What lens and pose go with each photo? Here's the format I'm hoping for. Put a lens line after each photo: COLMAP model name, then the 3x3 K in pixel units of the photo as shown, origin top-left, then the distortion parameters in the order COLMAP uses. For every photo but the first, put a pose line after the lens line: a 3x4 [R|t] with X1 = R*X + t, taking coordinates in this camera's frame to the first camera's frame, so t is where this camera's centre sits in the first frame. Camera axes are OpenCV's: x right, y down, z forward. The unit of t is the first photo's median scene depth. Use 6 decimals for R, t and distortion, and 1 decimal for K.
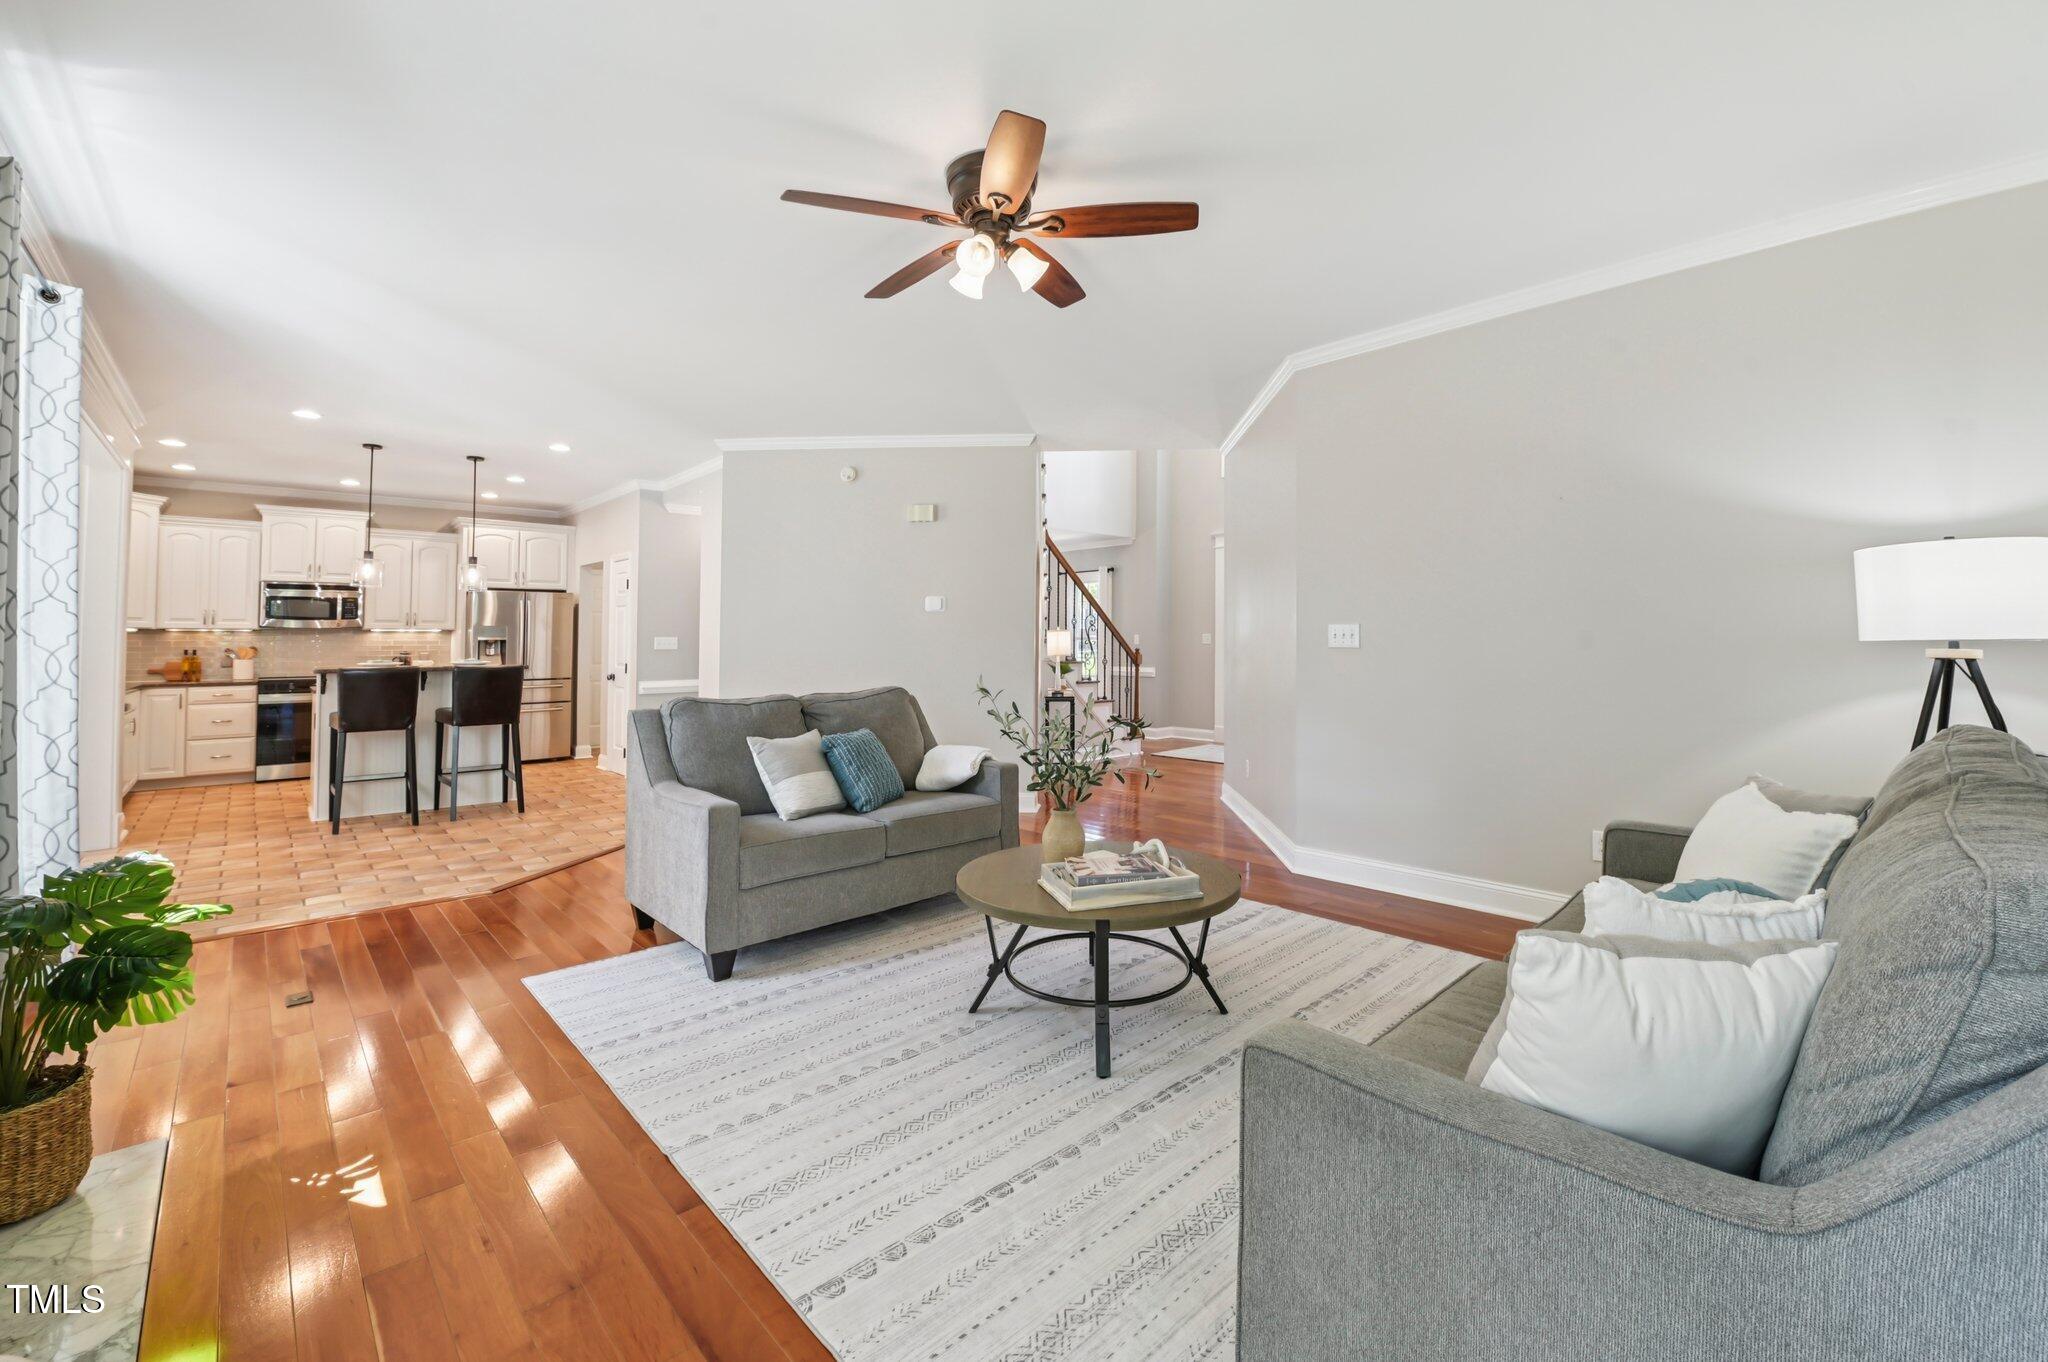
lens RADIAL K [[829.9, 0, 1002.7], [0, 829.9, 608.7], [0, 0, 1]] dist [-0.009446, -0.000267]
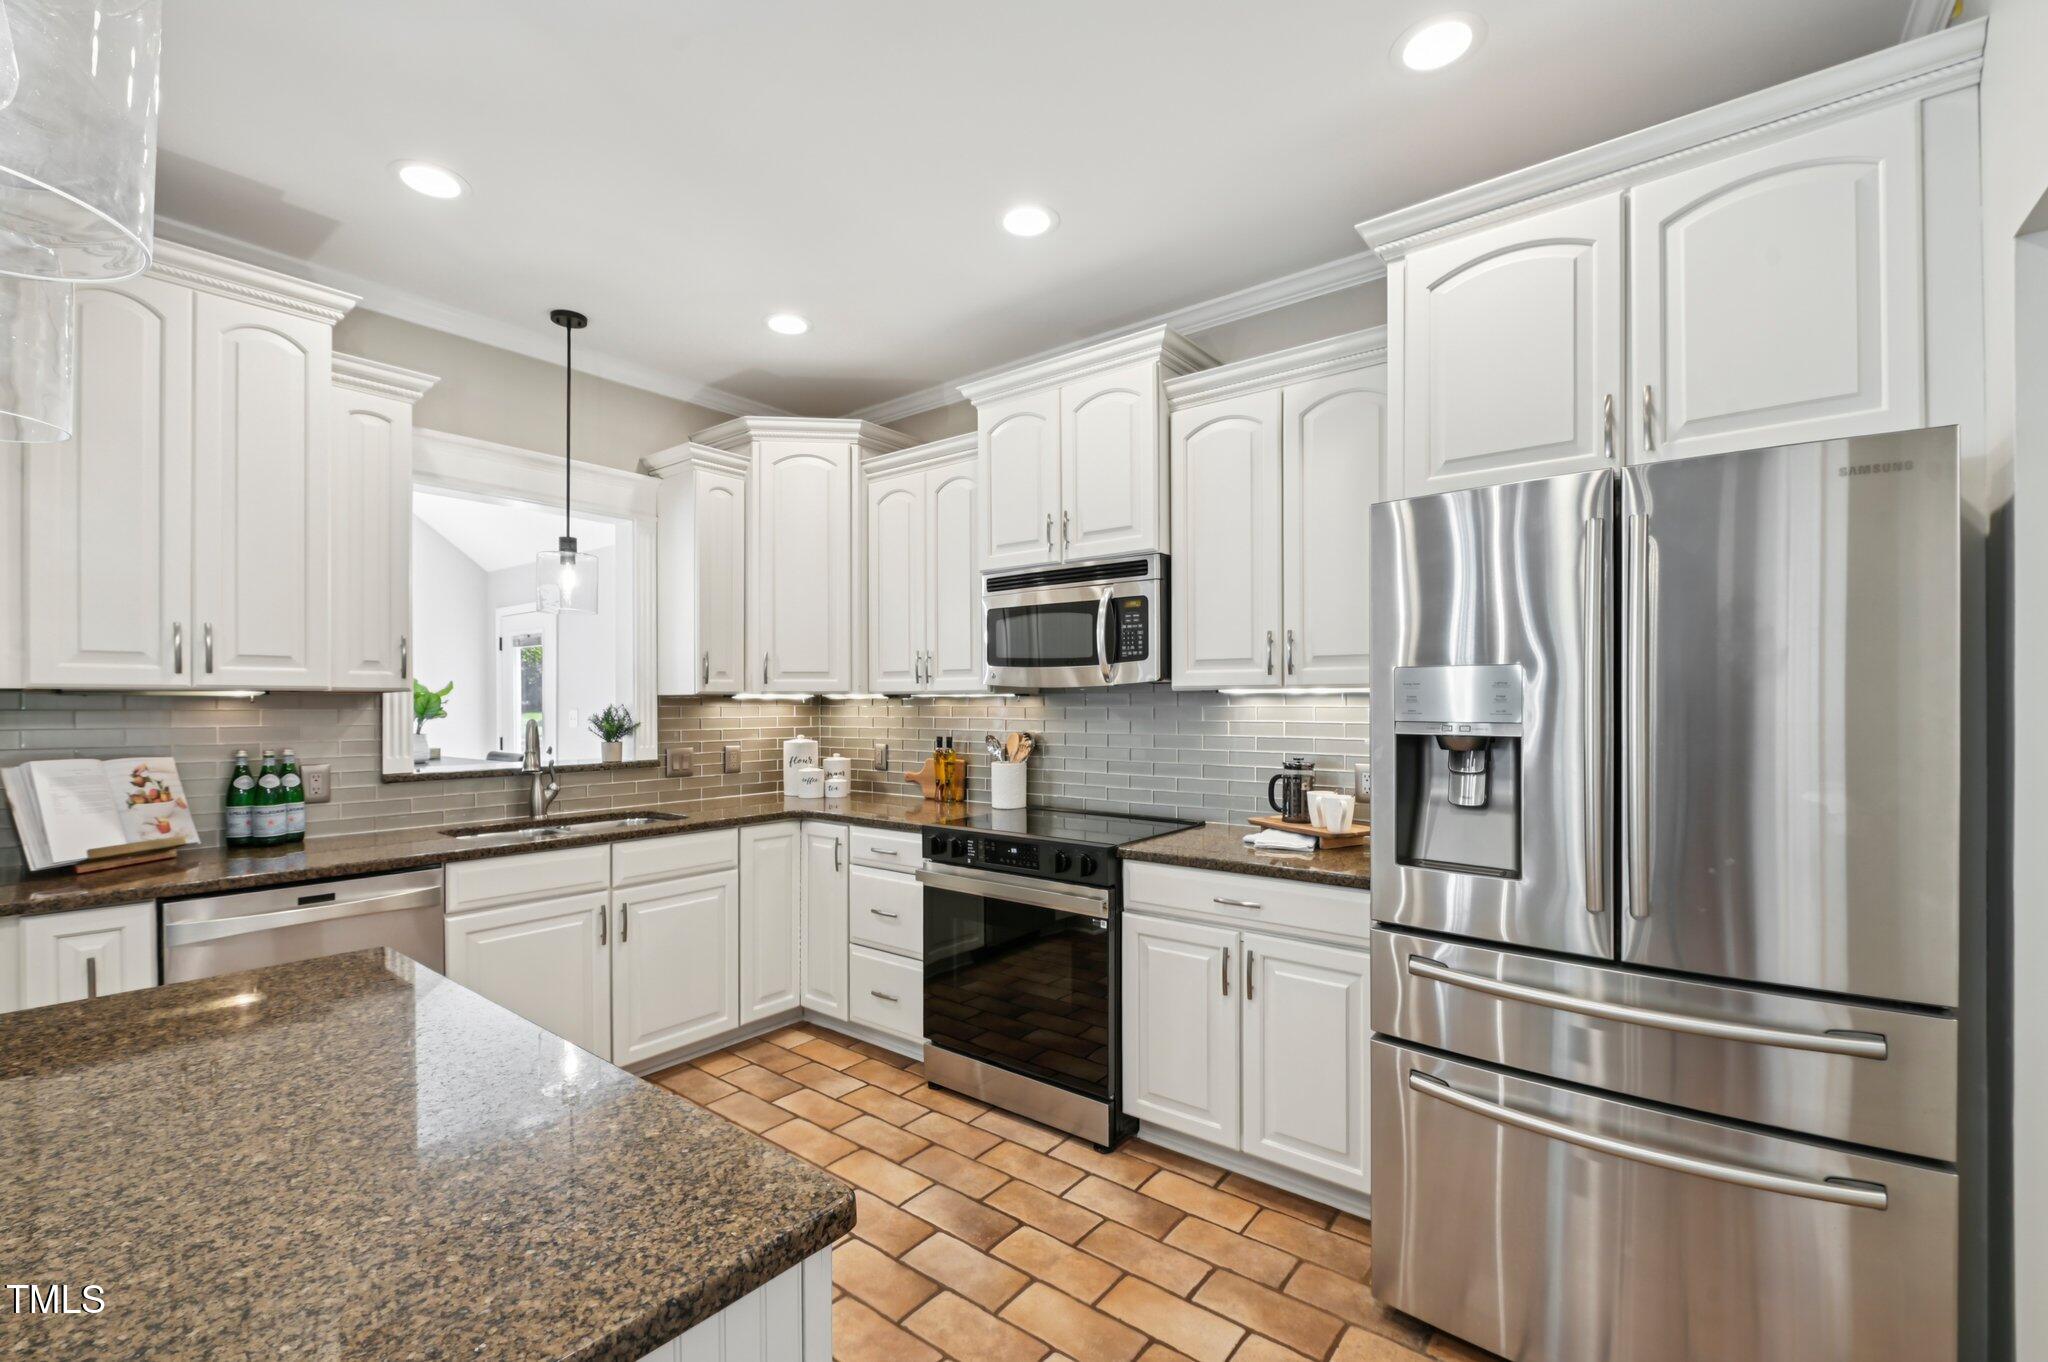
lens RADIAL K [[877.4, 0, 1021.5], [0, 877.4, 694.4], [0, 0, 1]] dist [-0.009335, -0.000685]
pose [[0.161092, -0.003694, -0.986932, -0.461698], [0.044973, 0.998982, 0.003601, 0.024944], [0.985914, -0.044965, 0.161095, 0.940965]]
